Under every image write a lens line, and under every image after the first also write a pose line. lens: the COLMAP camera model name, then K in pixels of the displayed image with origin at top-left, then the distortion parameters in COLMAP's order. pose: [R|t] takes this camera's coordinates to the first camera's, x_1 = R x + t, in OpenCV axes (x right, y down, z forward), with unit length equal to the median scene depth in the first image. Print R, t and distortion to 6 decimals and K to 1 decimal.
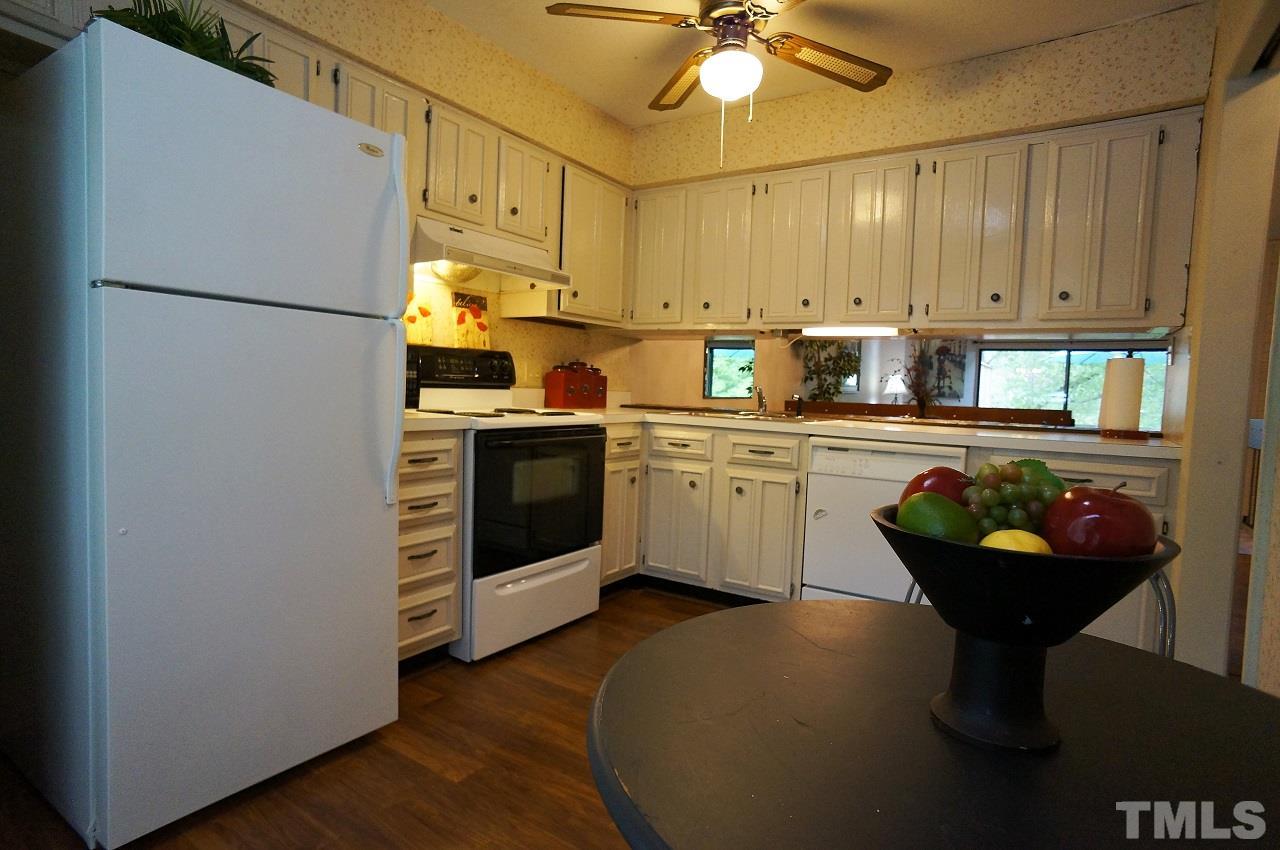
lens RADIAL K [[684.7, 0, 631.6], [0, 684.7, 427.2], [0, 0, 1]] dist [-0.069230, 0.039958]
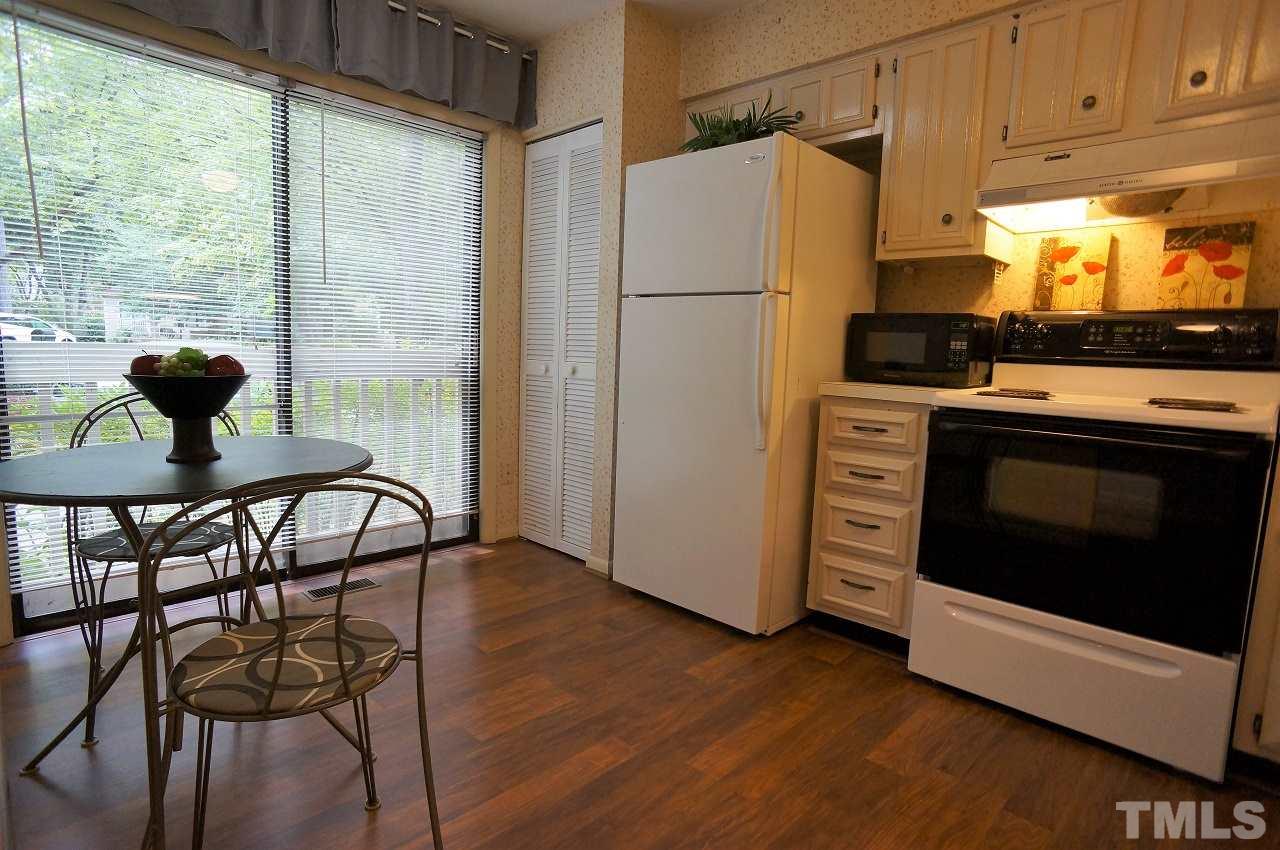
lens RADIAL K [[684.7, 0, 631.6], [0, 684.7, 427.2], [0, 0, 1]] dist [-0.069230, 0.039958]
pose [[-0.209604, 0.065016, -0.975622, 0.649027], [-0.098232, 0.991339, 0.087168, -0.005100], [0.972839, 0.114108, -0.201402, 0.771961]]
